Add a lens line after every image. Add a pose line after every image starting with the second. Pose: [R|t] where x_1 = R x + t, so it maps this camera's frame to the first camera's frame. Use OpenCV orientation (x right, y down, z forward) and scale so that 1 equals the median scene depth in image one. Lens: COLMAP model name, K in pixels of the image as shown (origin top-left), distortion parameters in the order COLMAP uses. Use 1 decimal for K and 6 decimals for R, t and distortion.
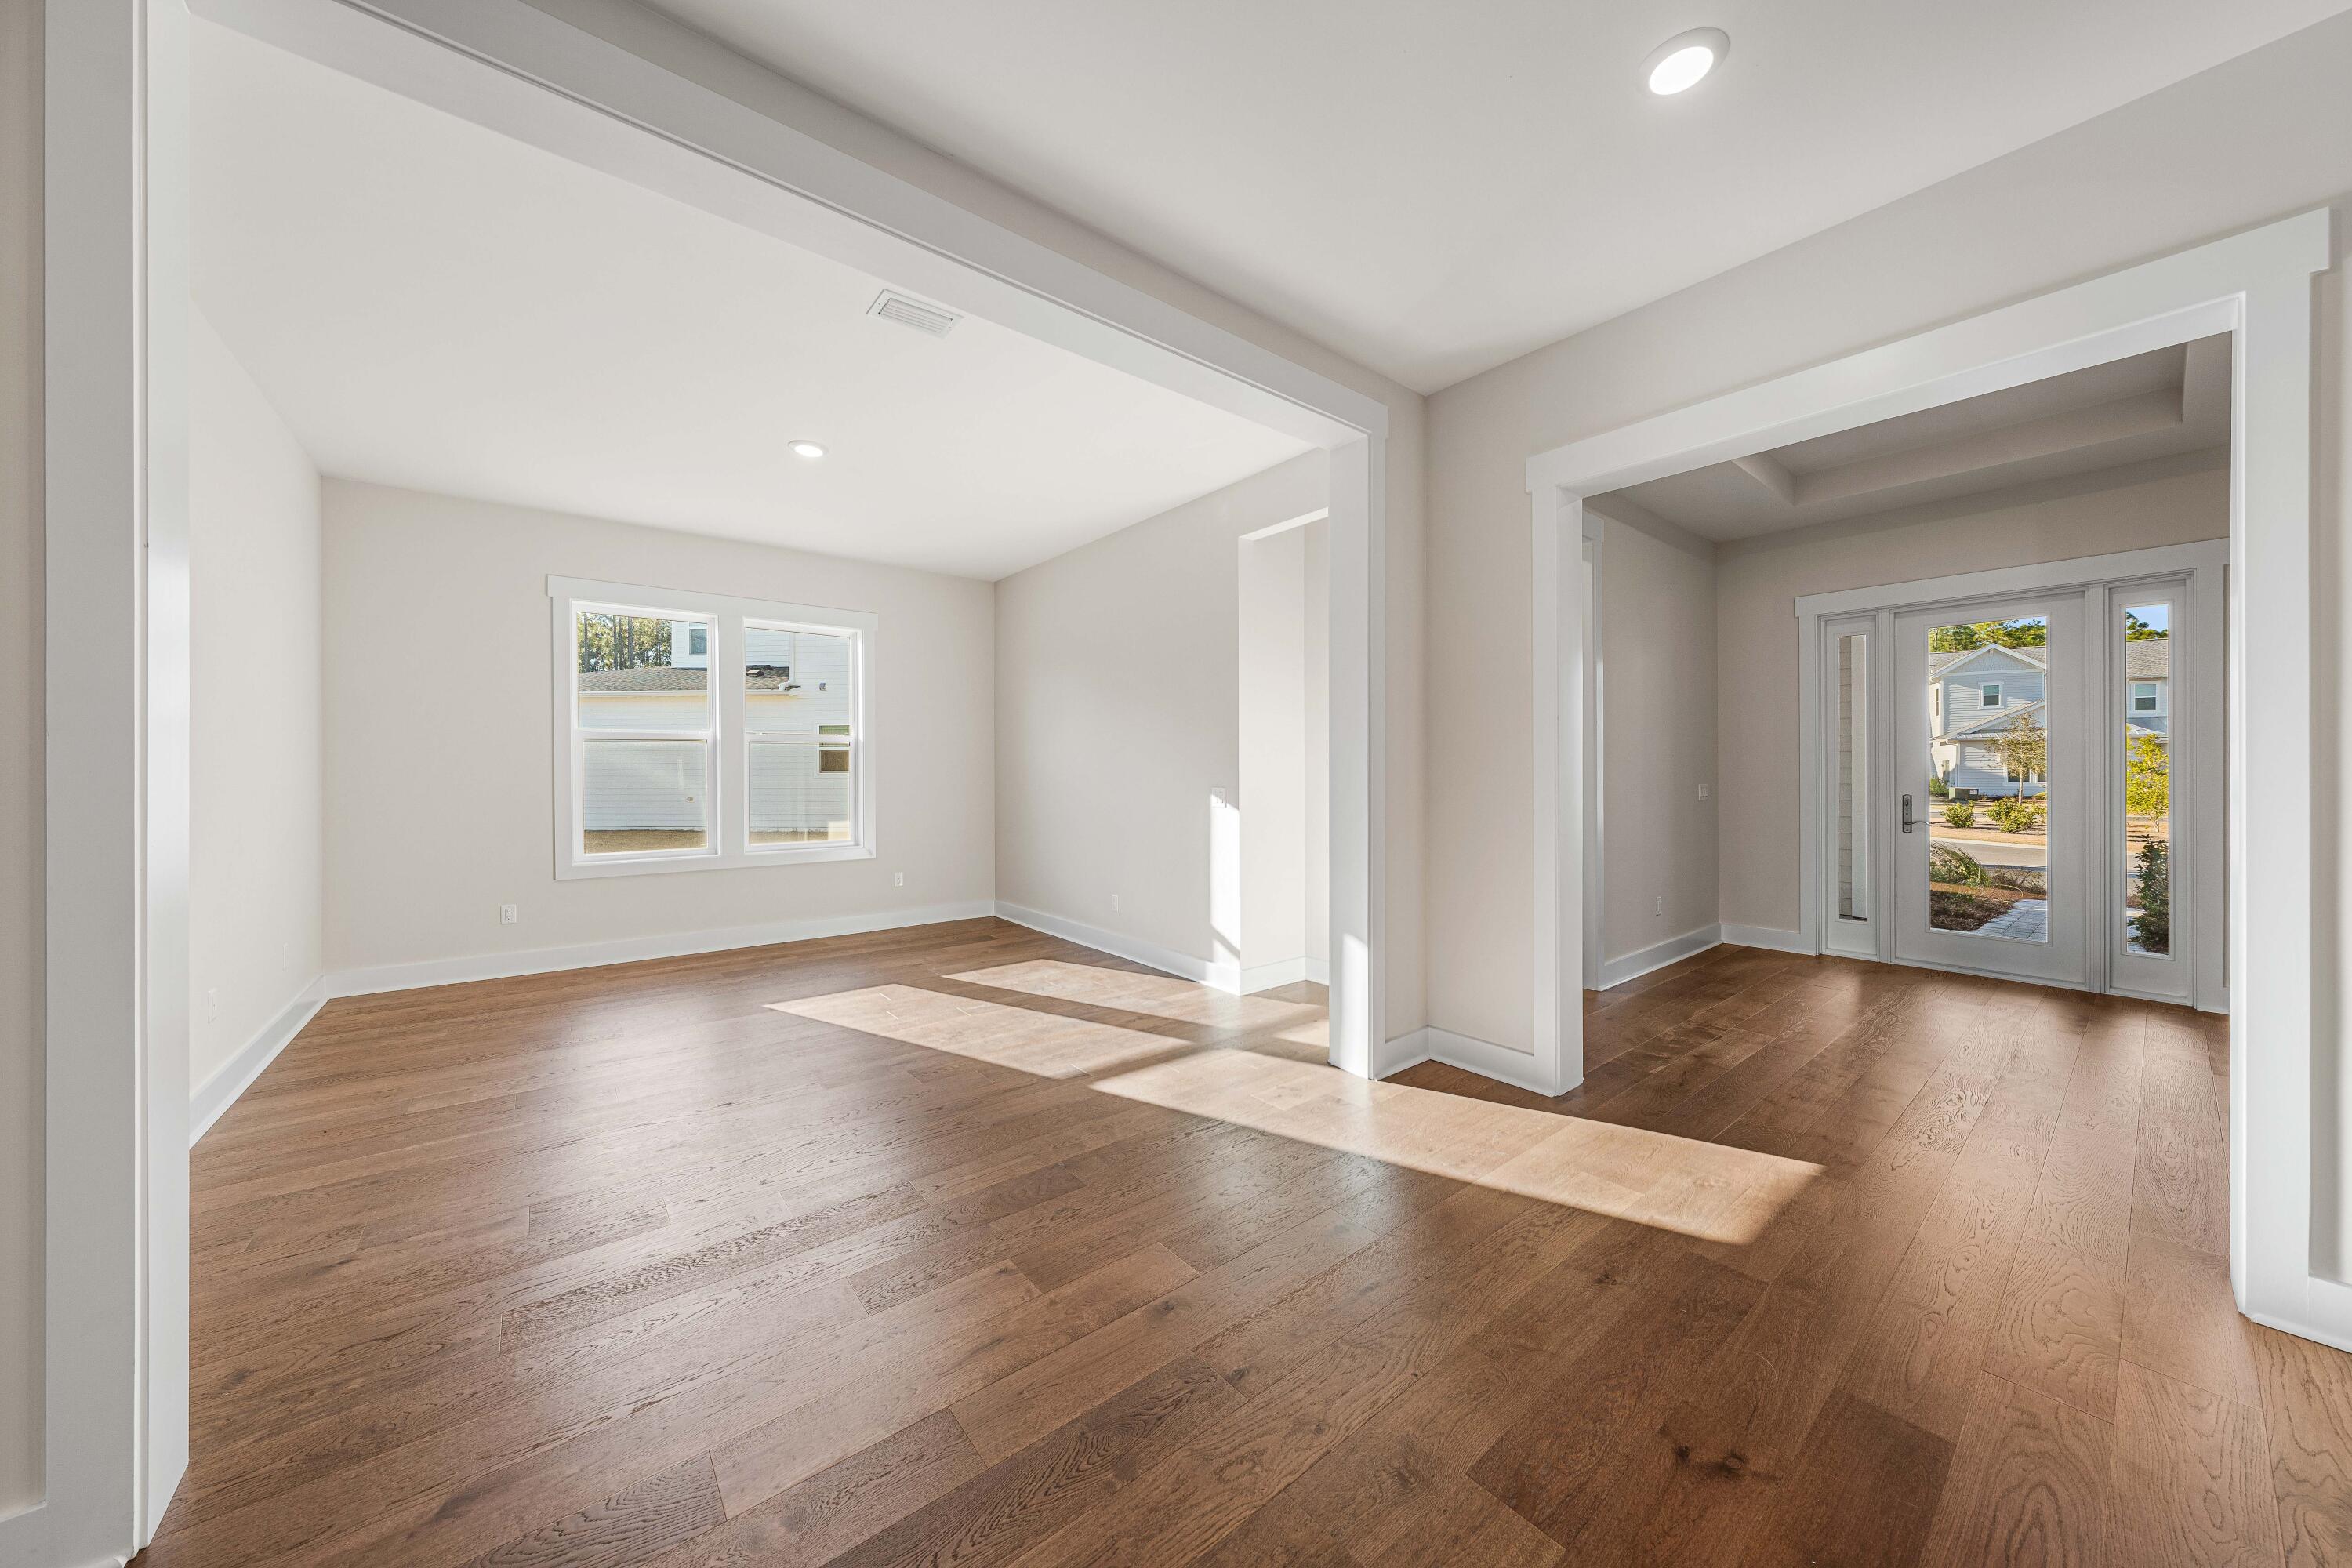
lens RADIAL K [[785.6, 0, 1176.0], [0, 785.6, 784.0], [0, 0, 1]] dist [-0.000611, 0.000061]
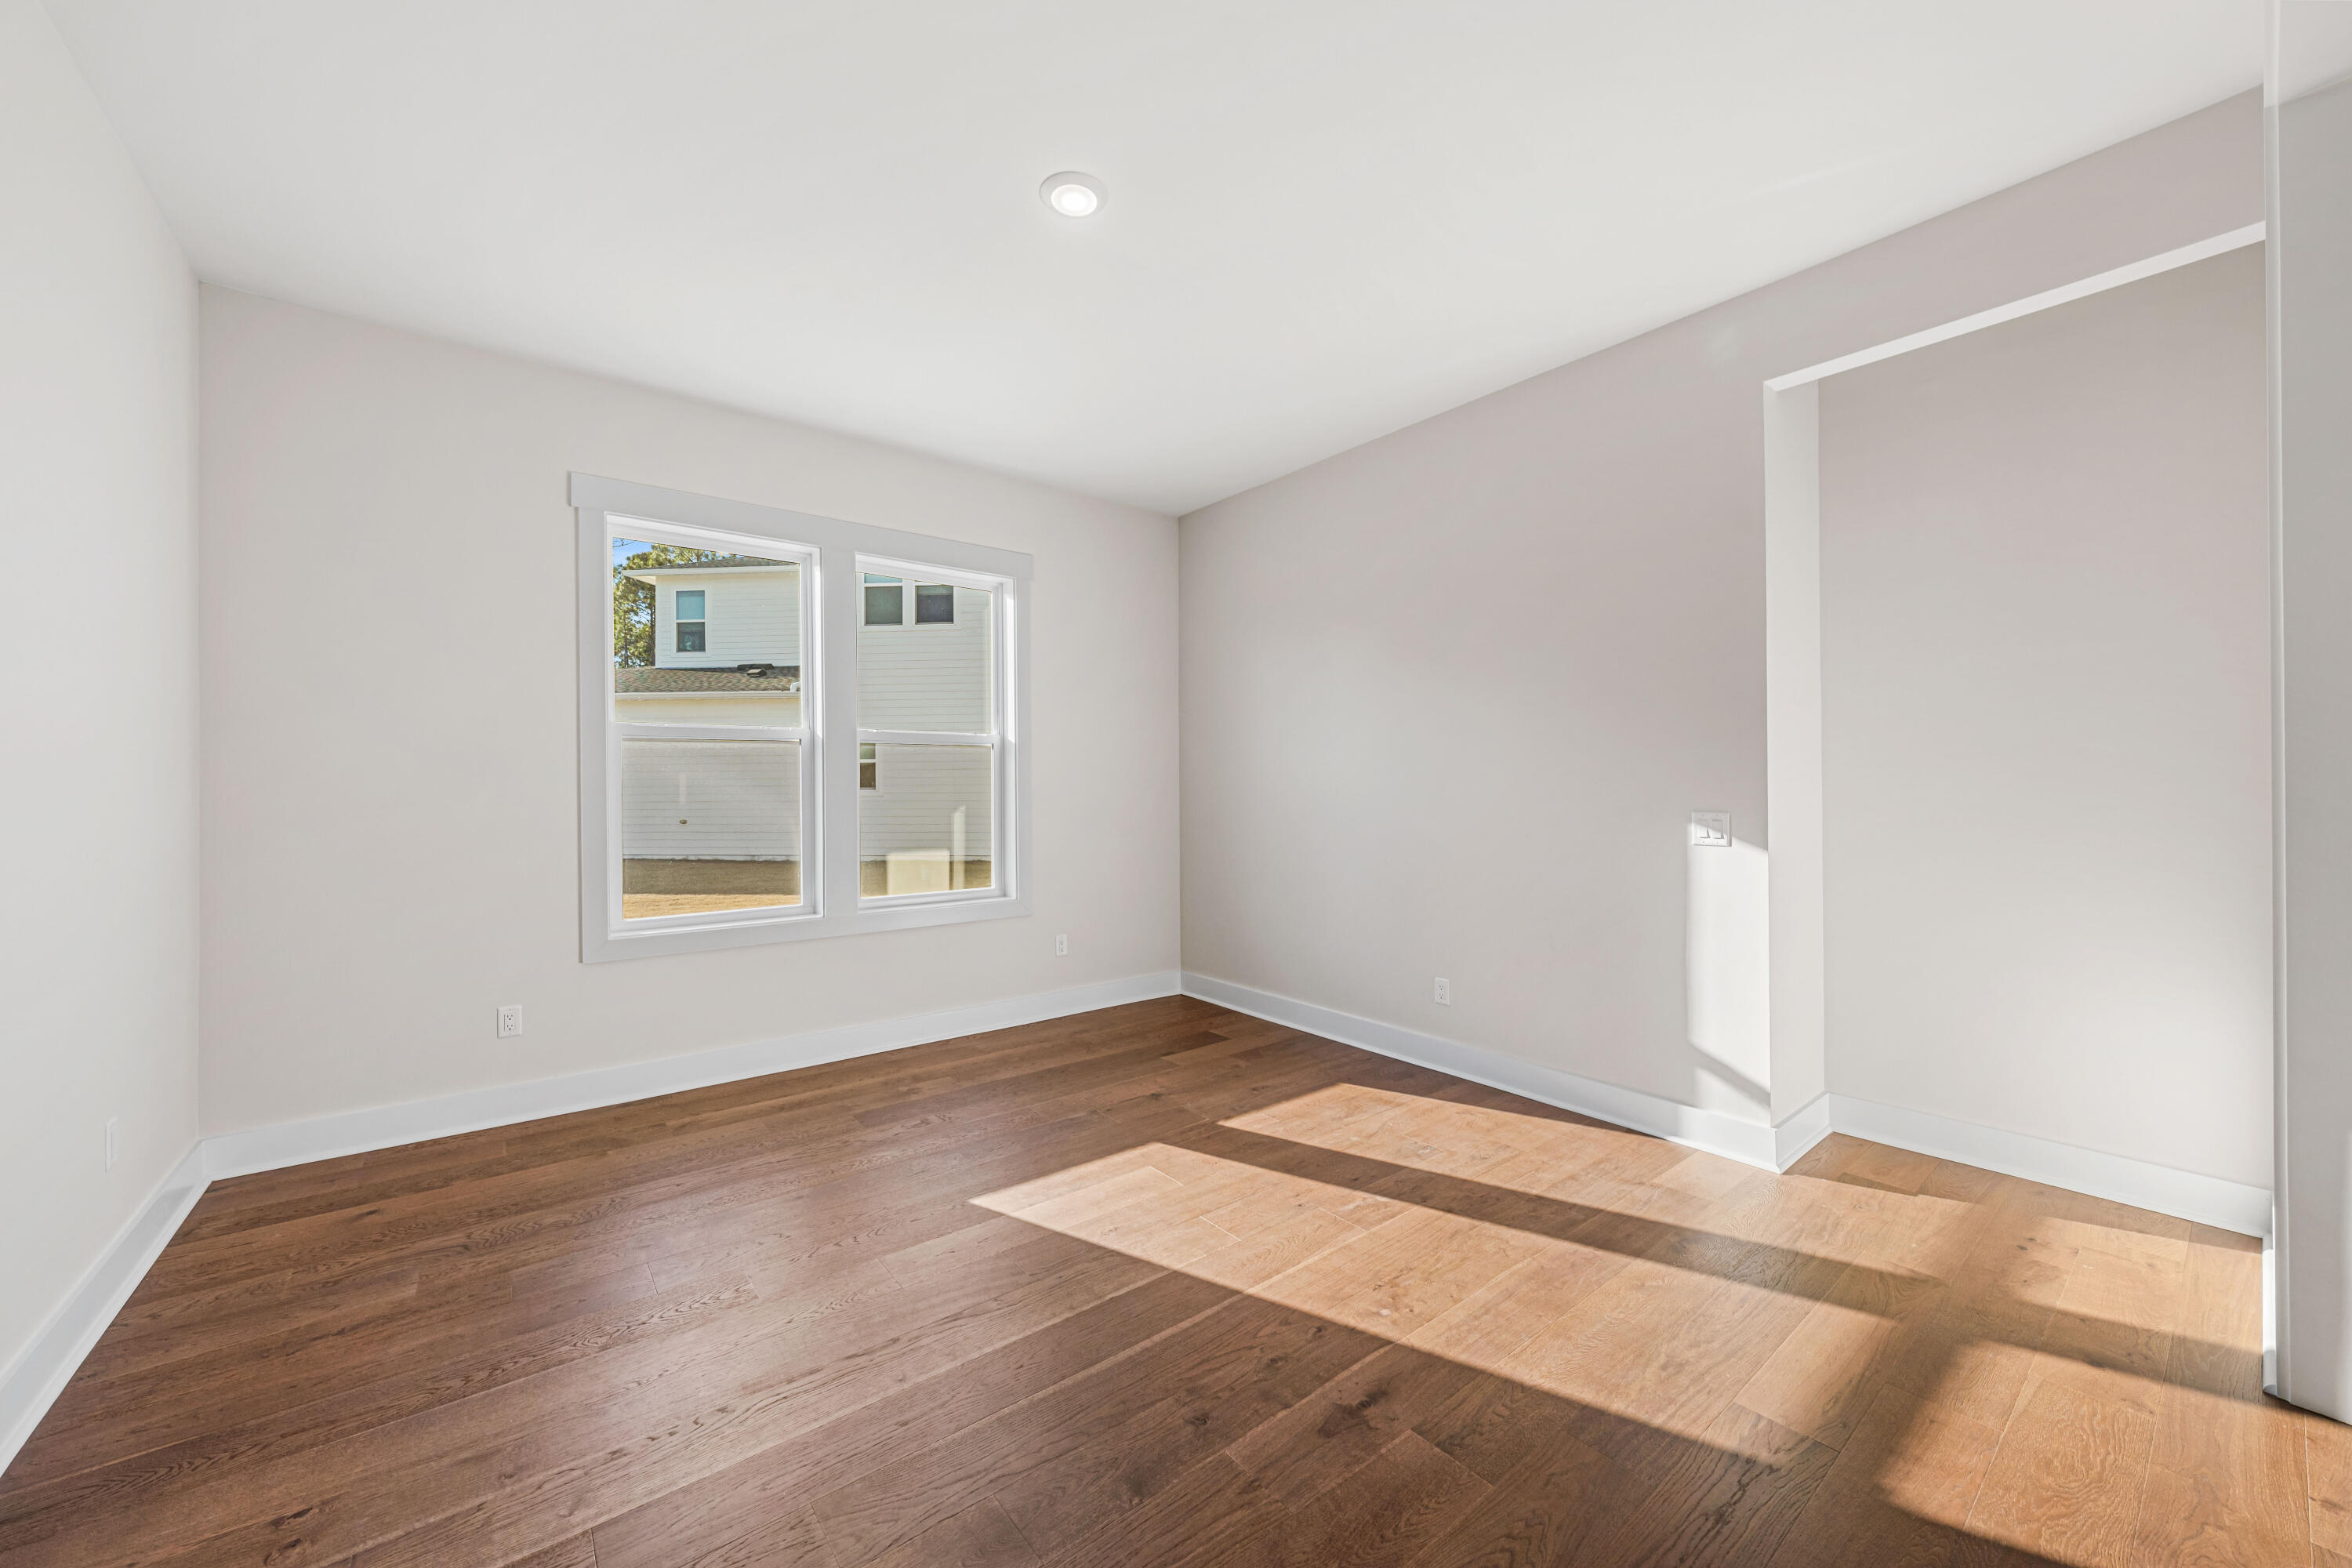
lens RADIAL K [[862.5, 0, 1176.3], [0, 862.5, 793.9], [0, 0, 1]] dist [-0.002673, -0.000177]
pose [[0.999950, -0.001432, -0.009911, -0.343736], [0.001335, 0.999951, -0.009770, -0.002950], [0.009924, 0.009757, 0.999903, 0.353230]]
